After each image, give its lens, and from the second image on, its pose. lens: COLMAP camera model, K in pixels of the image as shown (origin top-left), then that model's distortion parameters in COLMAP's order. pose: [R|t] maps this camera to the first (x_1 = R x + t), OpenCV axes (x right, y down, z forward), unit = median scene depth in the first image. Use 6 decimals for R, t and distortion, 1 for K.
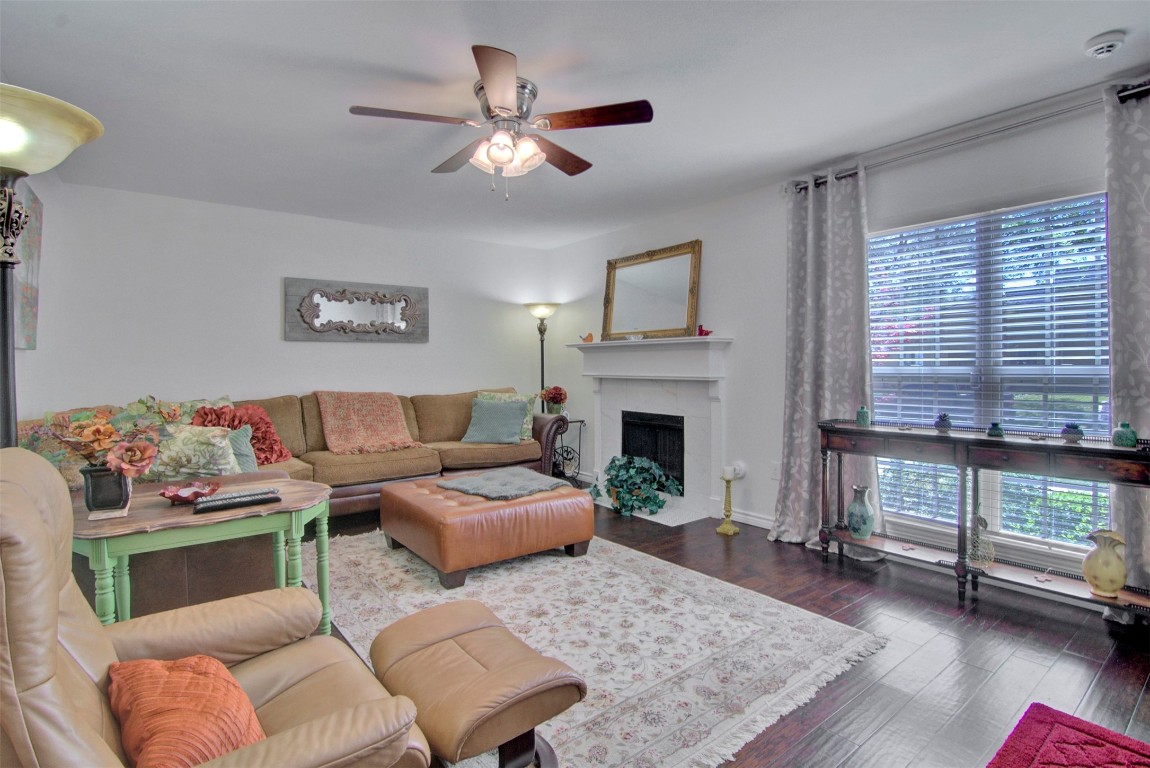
lens RADIAL K [[546.5, 0, 548.9], [0, 546.5, 376.2], [0, 0, 1]] dist [-0.007873, -0.008510]
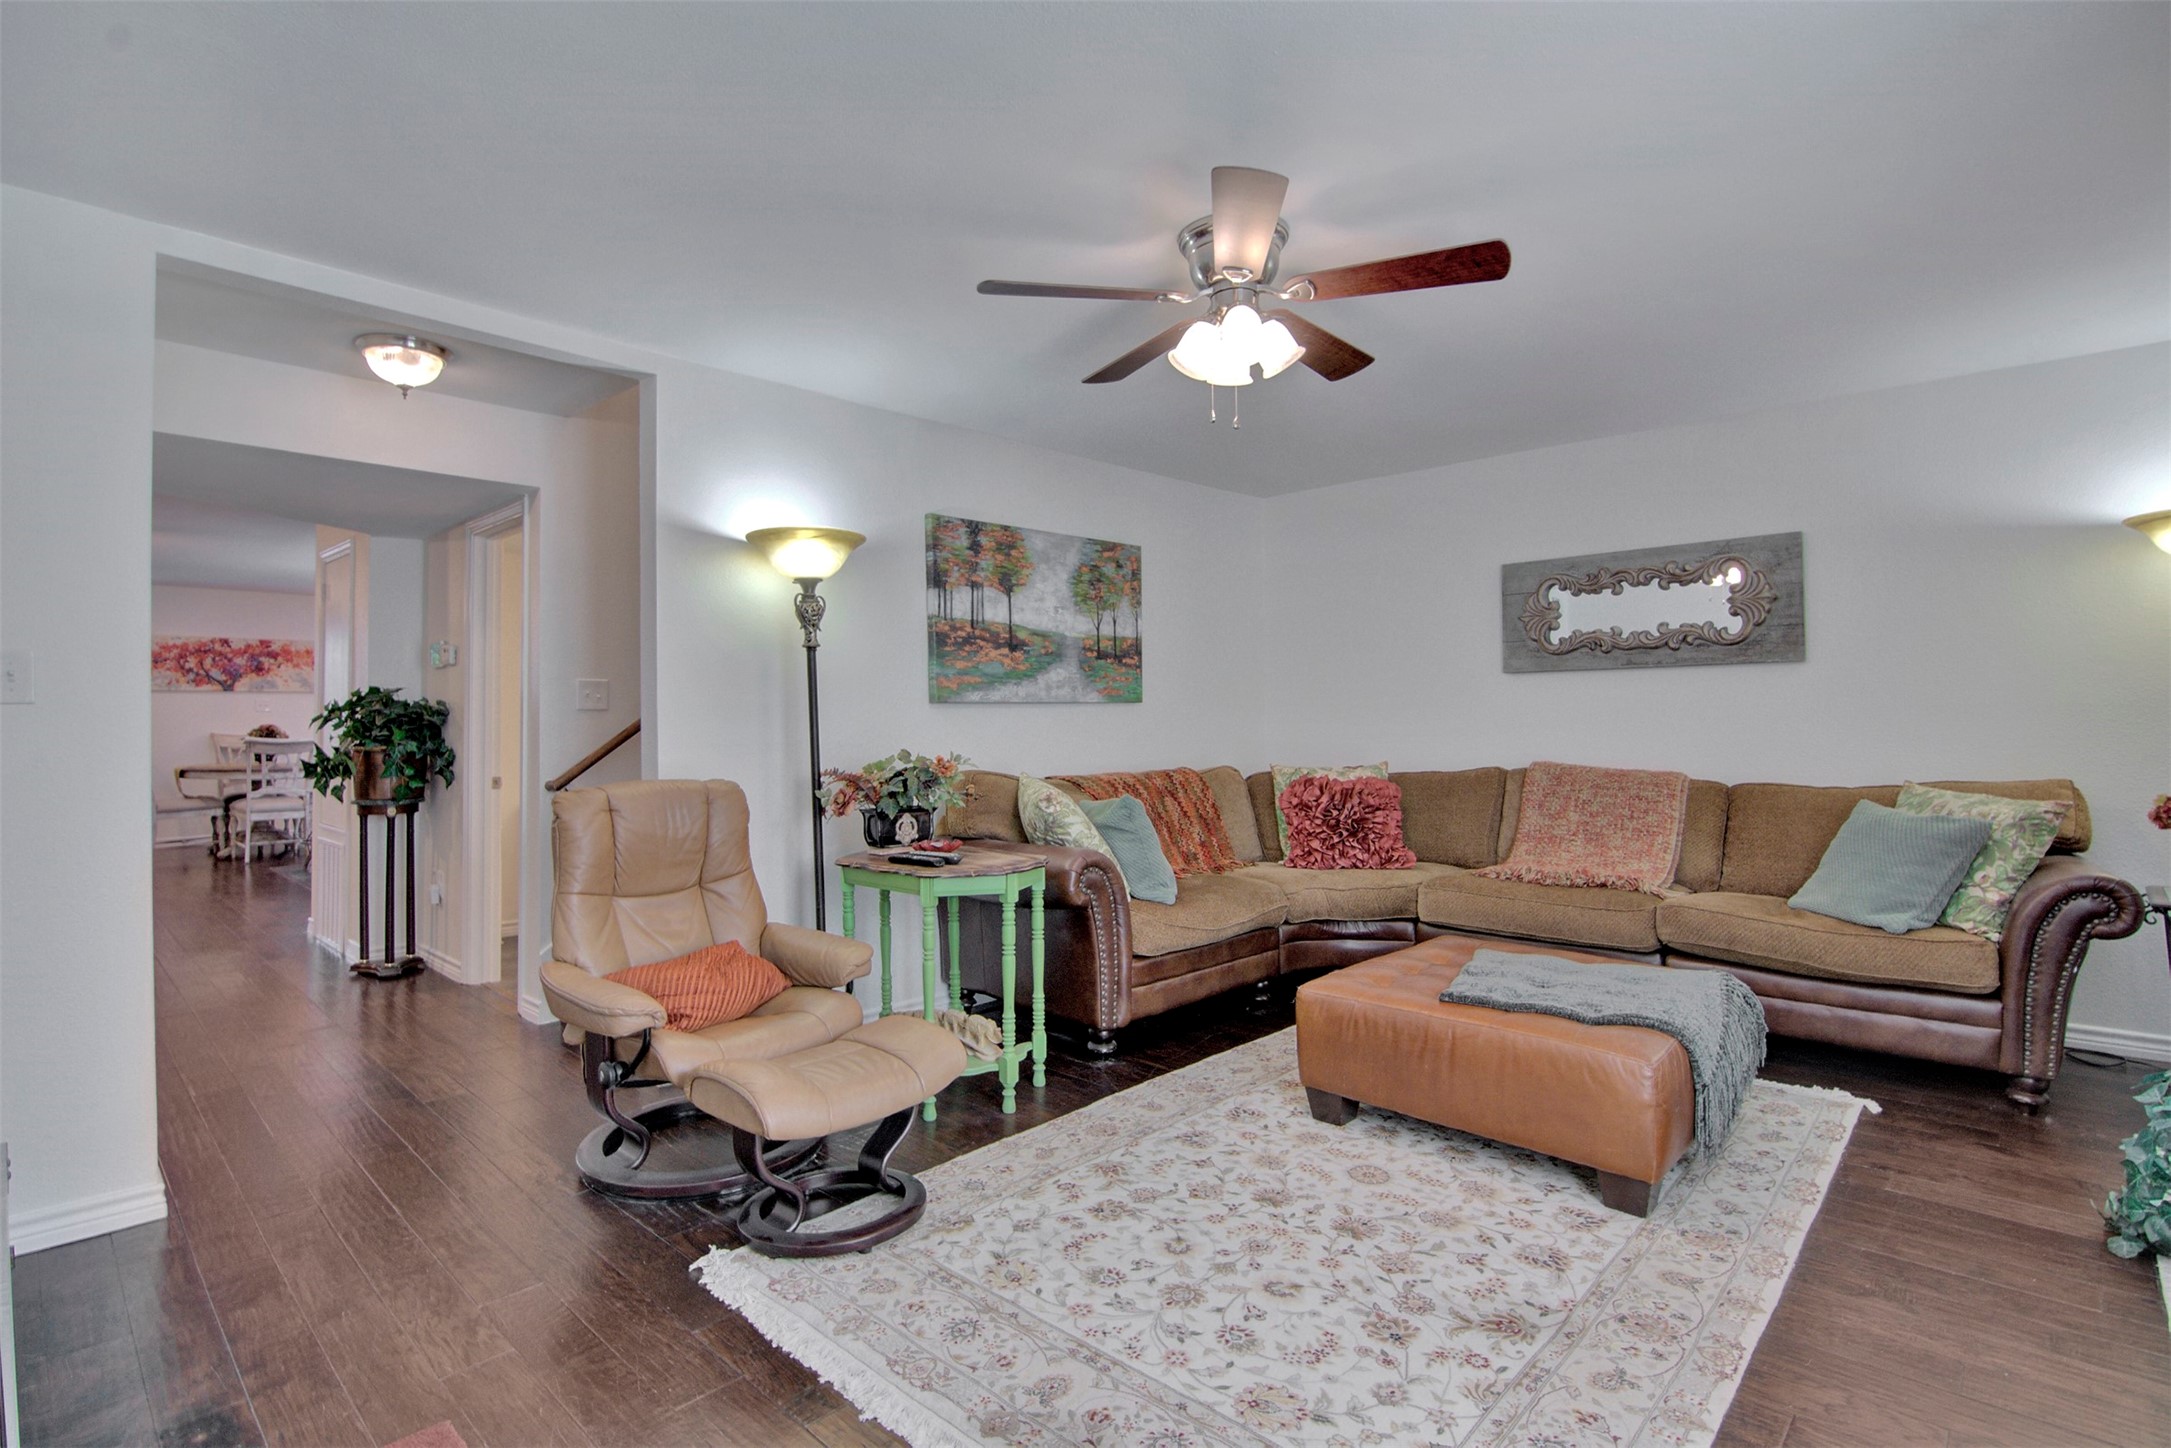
lens RADIAL K [[1031.7, 0, 1111.0], [0, 1031.7, 712.9], [0, 0, 1]] dist [-0.007873, -0.008510]
pose [[0.200268, -0.002676, -0.979737, 0.782306], [-0.012193, 0.999912, -0.005224, -0.017605], [0.979665, 0.012993, 0.200218, 0.554693]]
